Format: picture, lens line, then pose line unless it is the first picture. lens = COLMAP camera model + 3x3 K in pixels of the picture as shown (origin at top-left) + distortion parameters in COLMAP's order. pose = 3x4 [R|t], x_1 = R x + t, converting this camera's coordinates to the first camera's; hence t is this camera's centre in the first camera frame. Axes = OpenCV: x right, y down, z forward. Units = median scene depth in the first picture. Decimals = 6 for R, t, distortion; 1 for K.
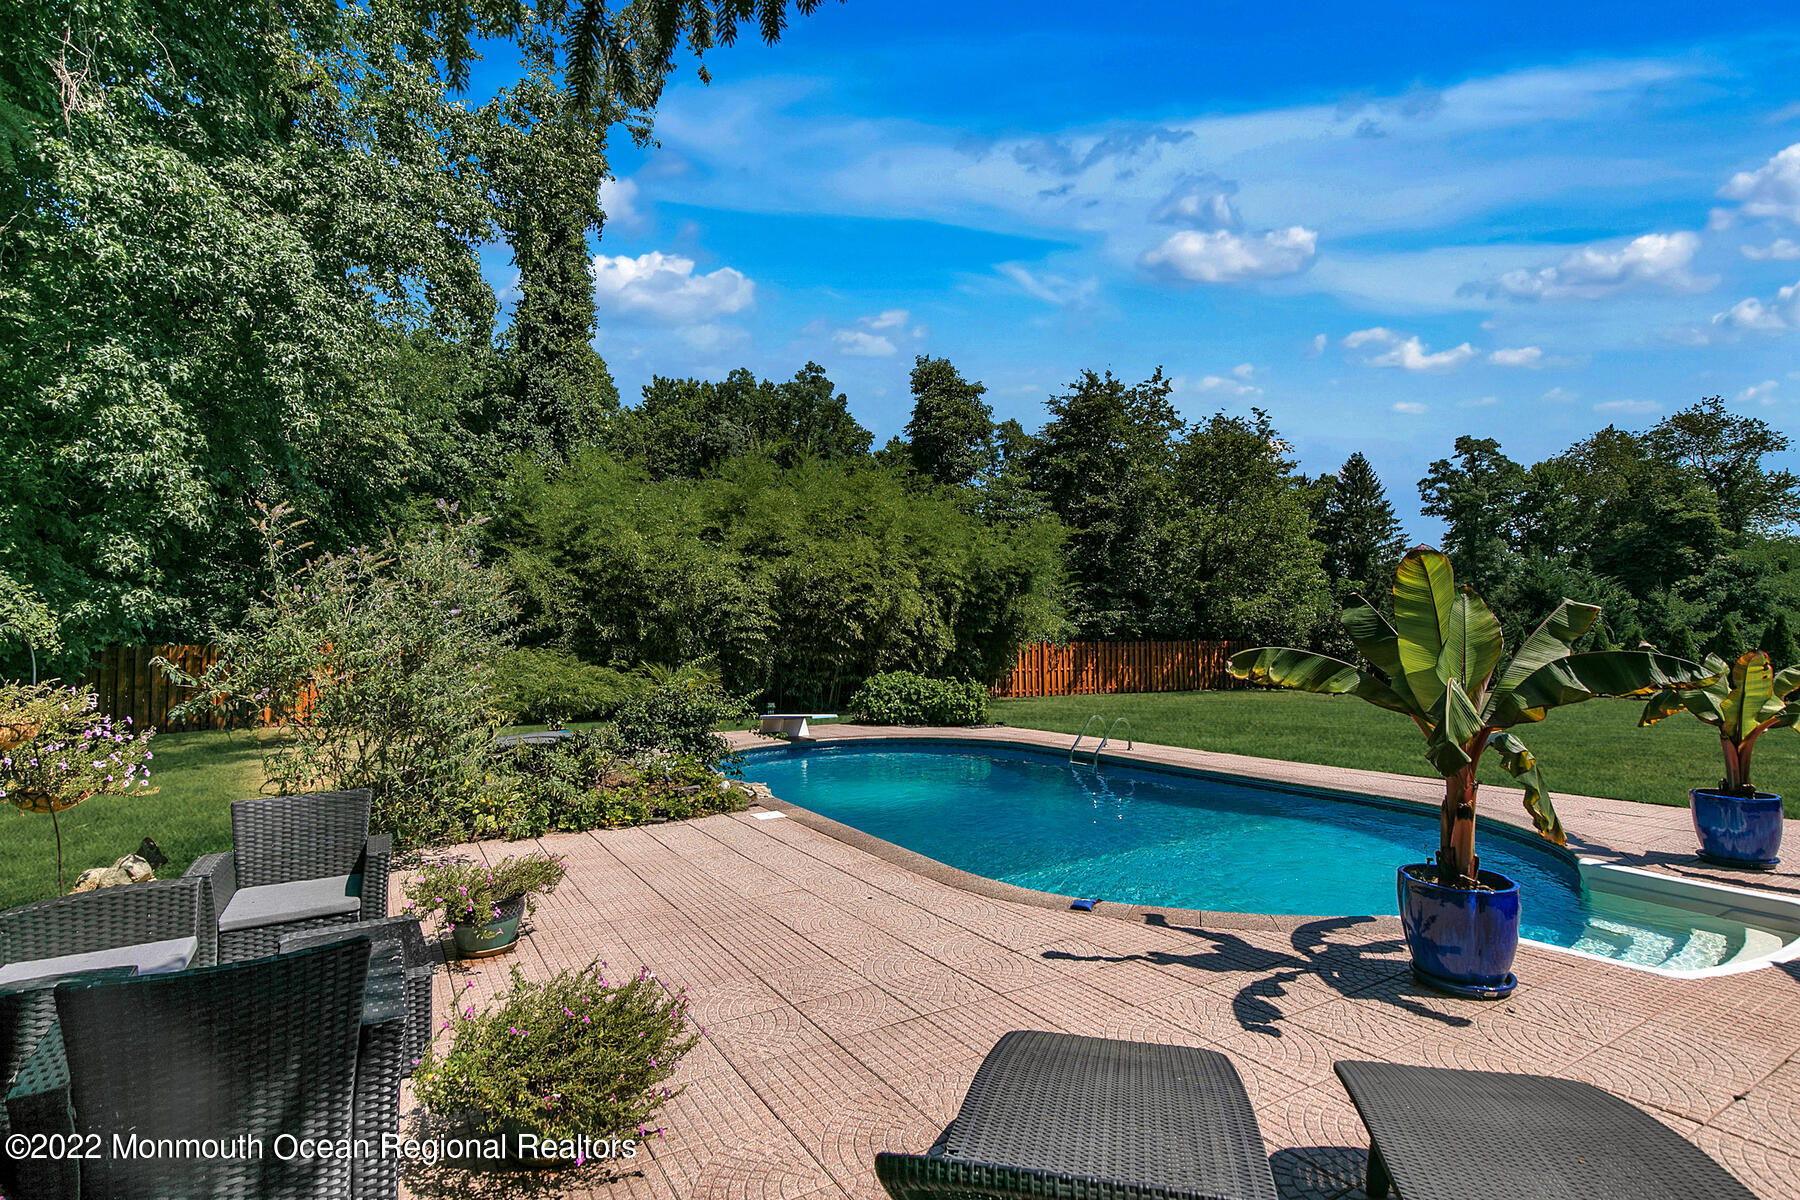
lens RADIAL K [[879.1, 0, 915.4], [0, 879.1, 599.3], [0, 0, 1]] dist [-0.000436, -0.000066]
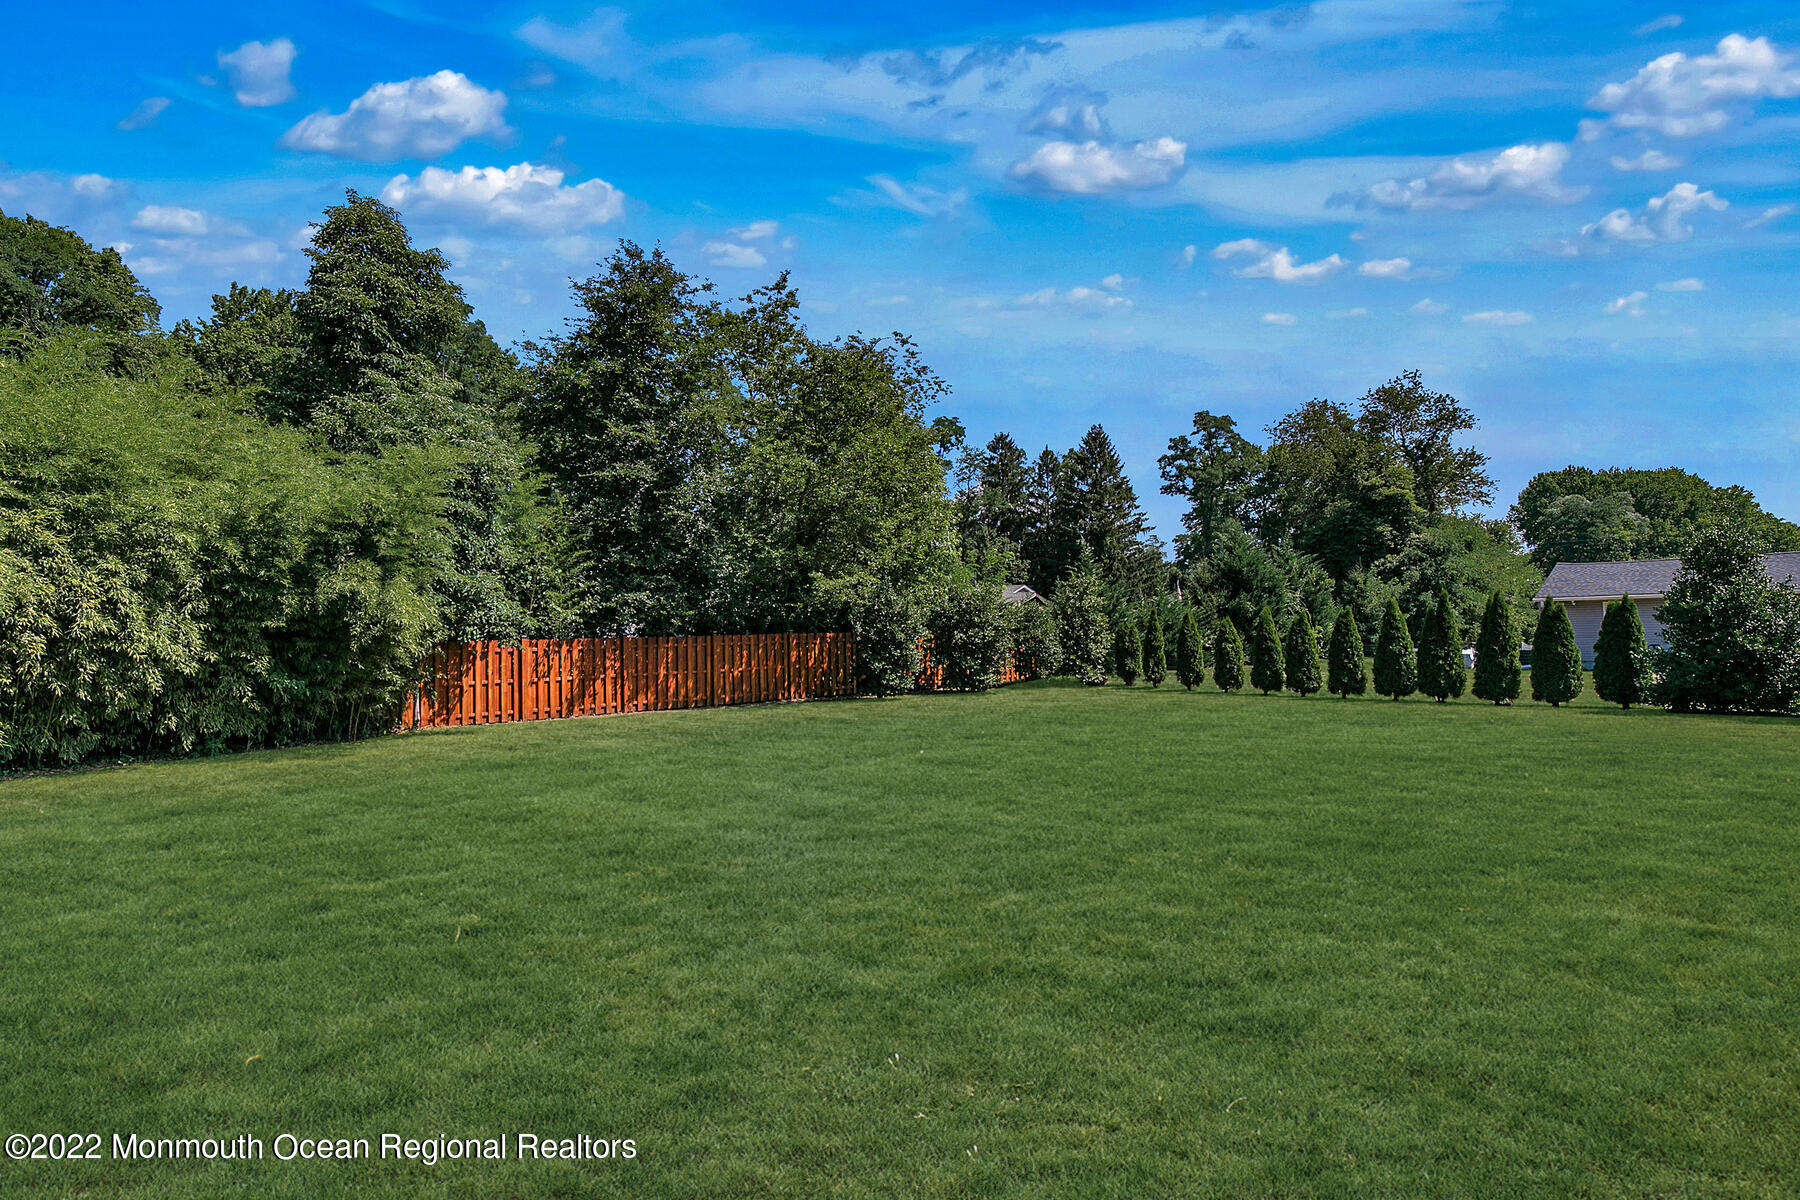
lens RADIAL K [[940.4, 0, 907.6], [0, 940.4, 603.4], [0, 0, 1]] dist [-0.004779, -0.001376]
pose [[0.973311, -0.004830, 0.229441, 0.210941], [-0.000286, 0.999752, 0.022258, 0.004935], [-0.229492, -0.021729, 0.973068, 0.189068]]
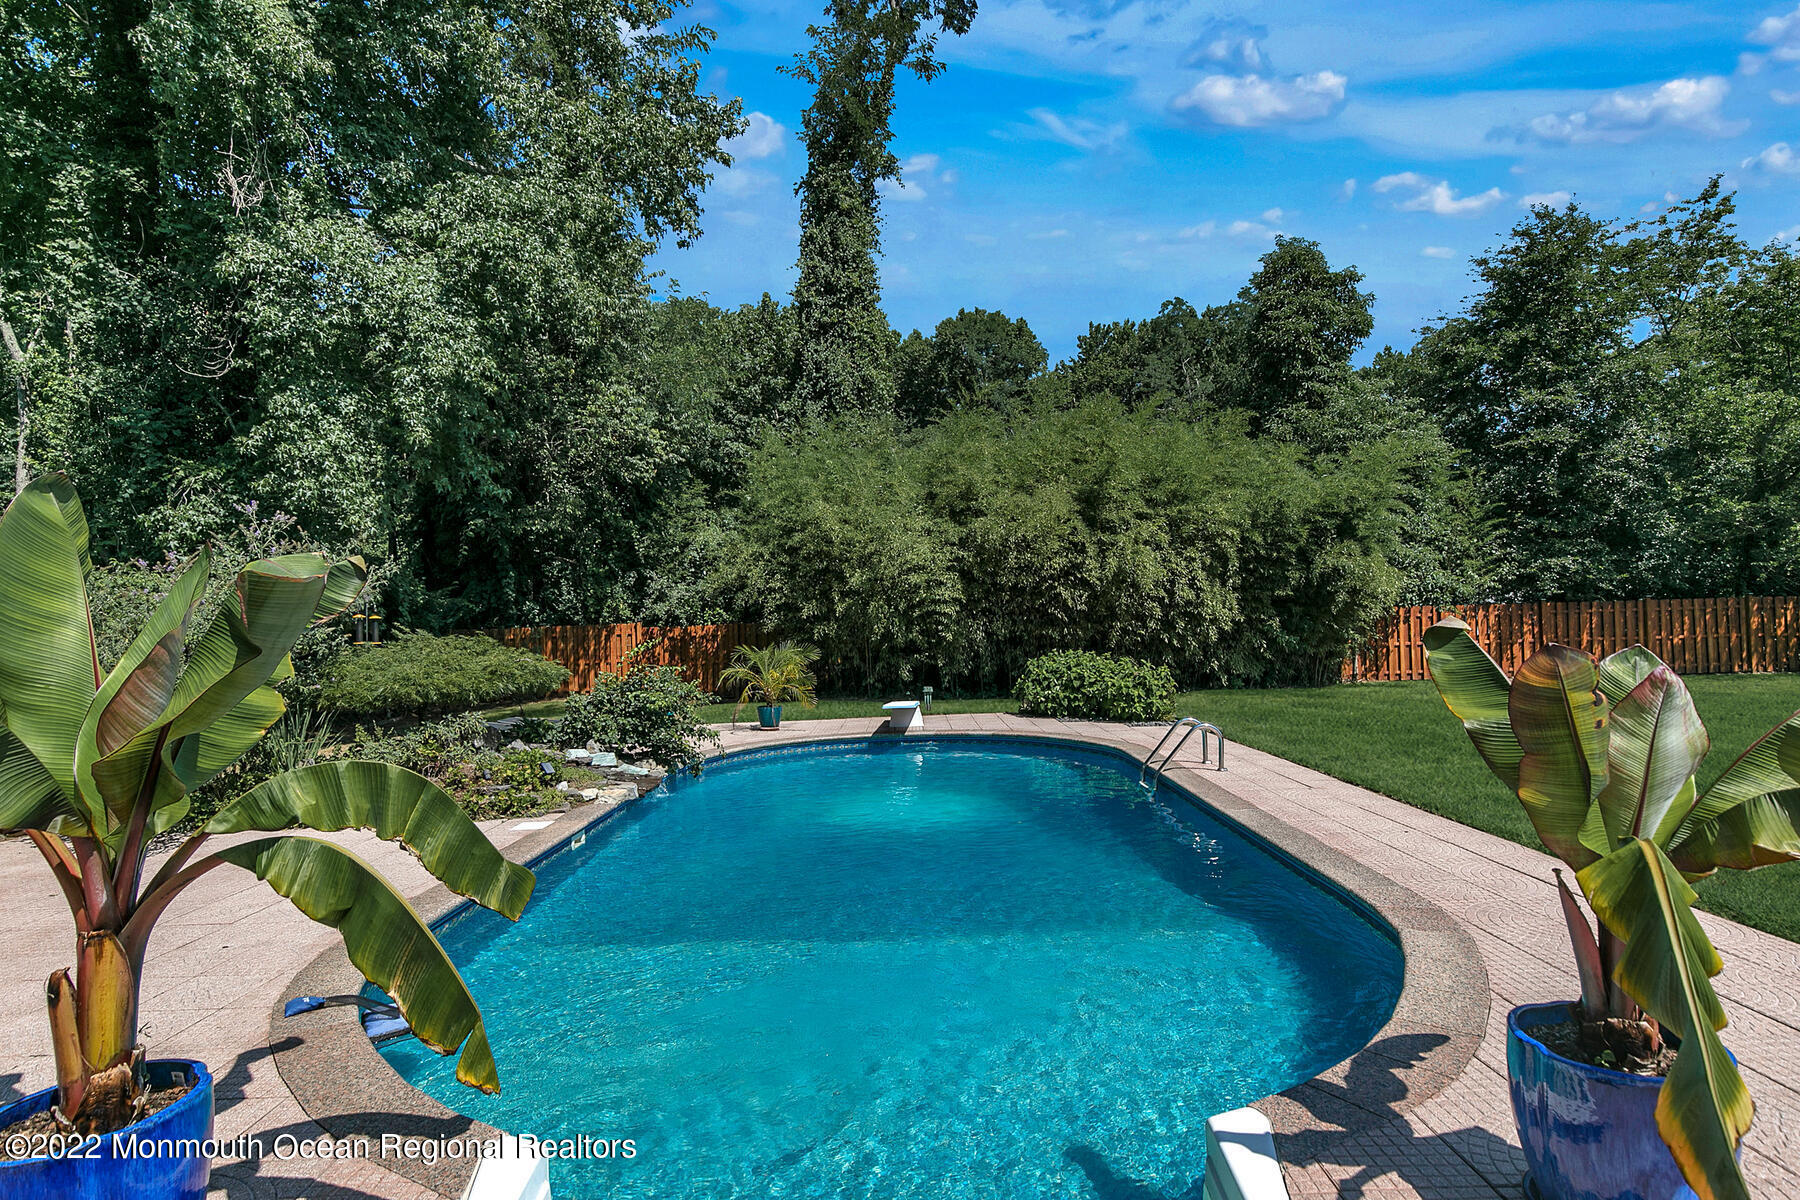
lens RADIAL K [[940.4, 0, 909.1], [0, 940.4, 611.3], [0, 0, 1]] dist [-0.004779, -0.001376]
pose [[0.851148, -0.020354, -0.524531, 0.141213], [0.048136, 0.998064, 0.039380, 0.002165], [0.522714, -0.058767, 0.850480, 0.086793]]
